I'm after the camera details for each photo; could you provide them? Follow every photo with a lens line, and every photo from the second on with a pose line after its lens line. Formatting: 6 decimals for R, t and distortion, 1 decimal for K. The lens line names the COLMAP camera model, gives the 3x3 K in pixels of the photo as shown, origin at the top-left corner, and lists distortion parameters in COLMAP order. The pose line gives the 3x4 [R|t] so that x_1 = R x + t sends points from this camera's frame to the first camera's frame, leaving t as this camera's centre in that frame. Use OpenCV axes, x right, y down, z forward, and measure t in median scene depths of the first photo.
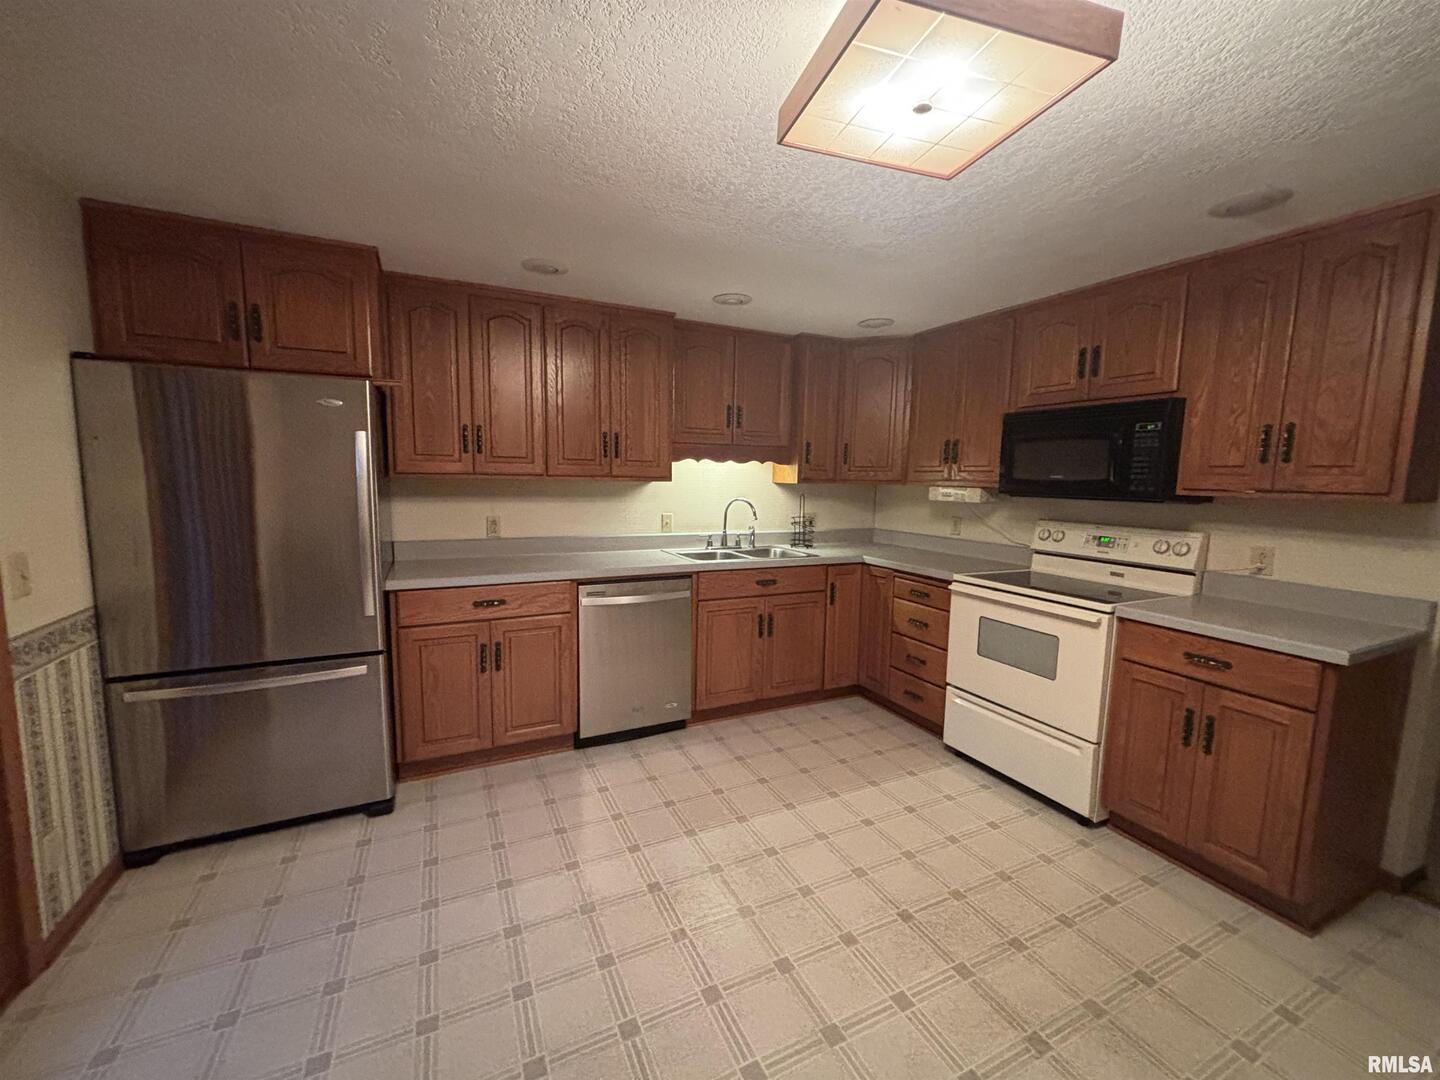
lens RADIAL K [[580.9, 0, 716.7], [0, 580.9, 539.6], [0, 0, 1]] dist [-0.001350, 0.000515]
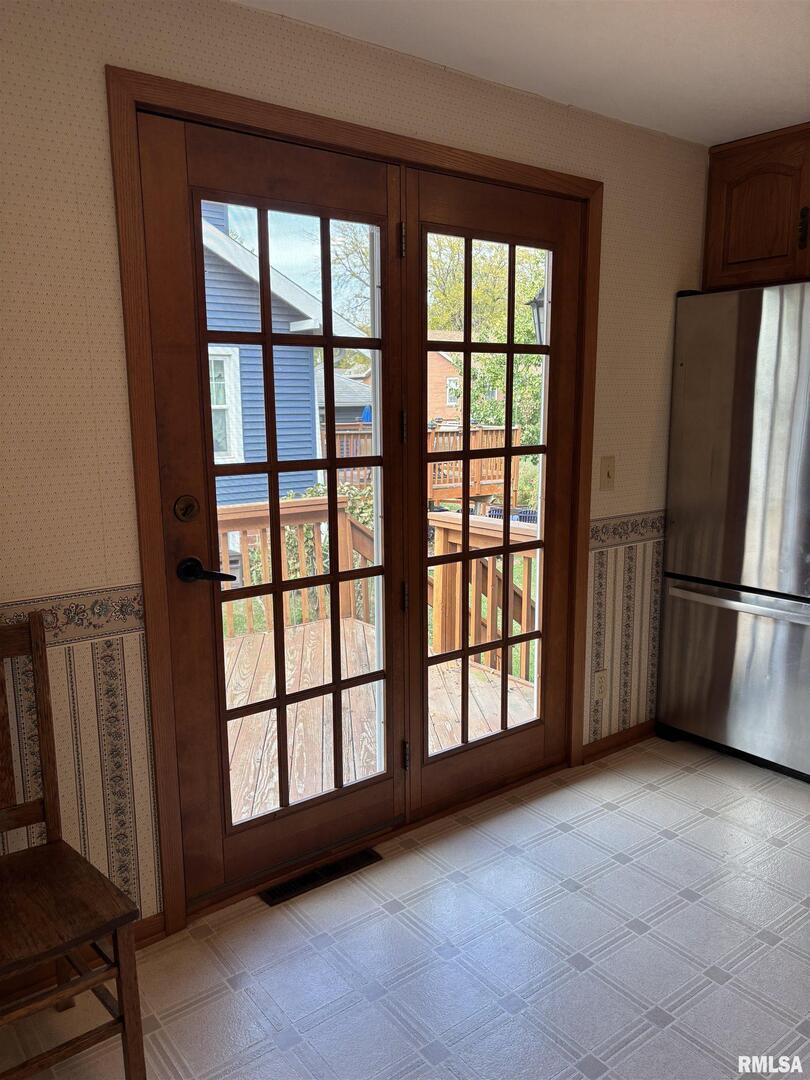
lens RADIAL K [[817.3, 0, 402.7], [0, 817.3, 542.9], [0, 0, 1]] dist [0.043479, -0.048290]
pose [[0.200628, 0.155439, -0.967258, 0.342572], [-0.092260, 0.985942, 0.139305, -0.001171], [0.975314, 0.061291, 0.212148, 0.095069]]
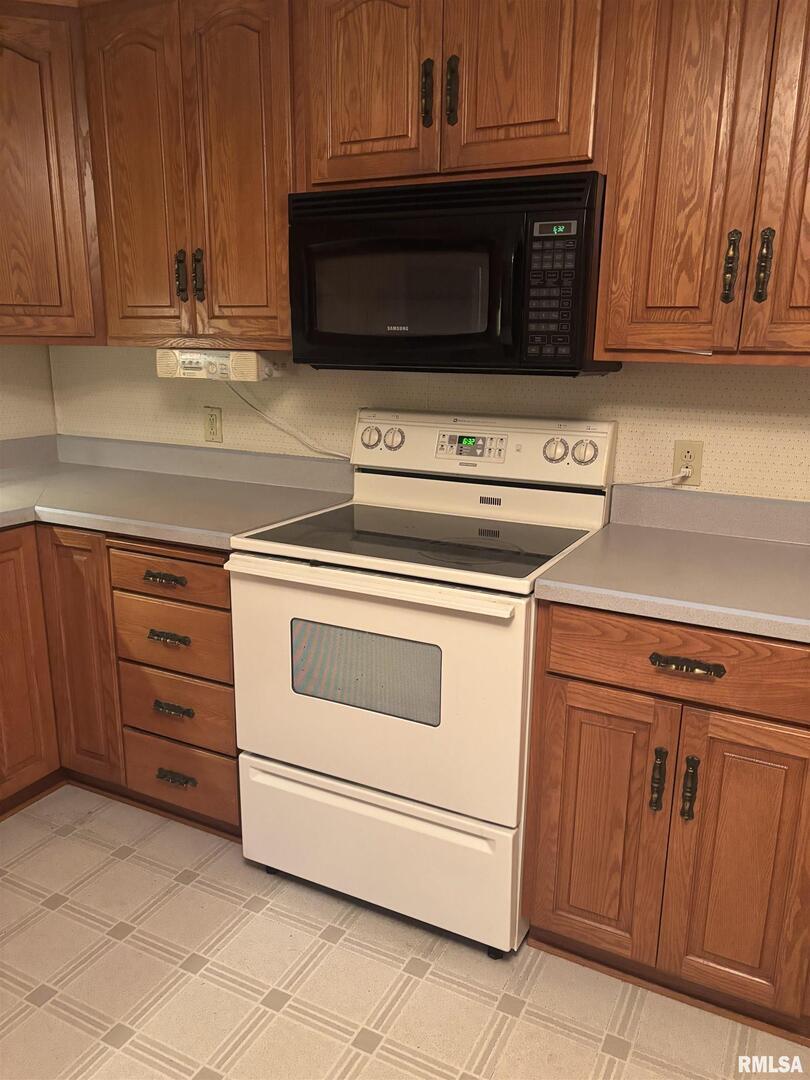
lens RADIAL K [[817.3, 0, 408.3], [0, 817.3, 549.0], [0, 0, 1]] dist [0.043479, -0.048290]
pose [[0.797101, -0.158434, 0.582691, 0.145394], [0.068417, 0.982448, 0.173536, -0.043785], [-0.599958, -0.098460, 0.793950, 0.419802]]
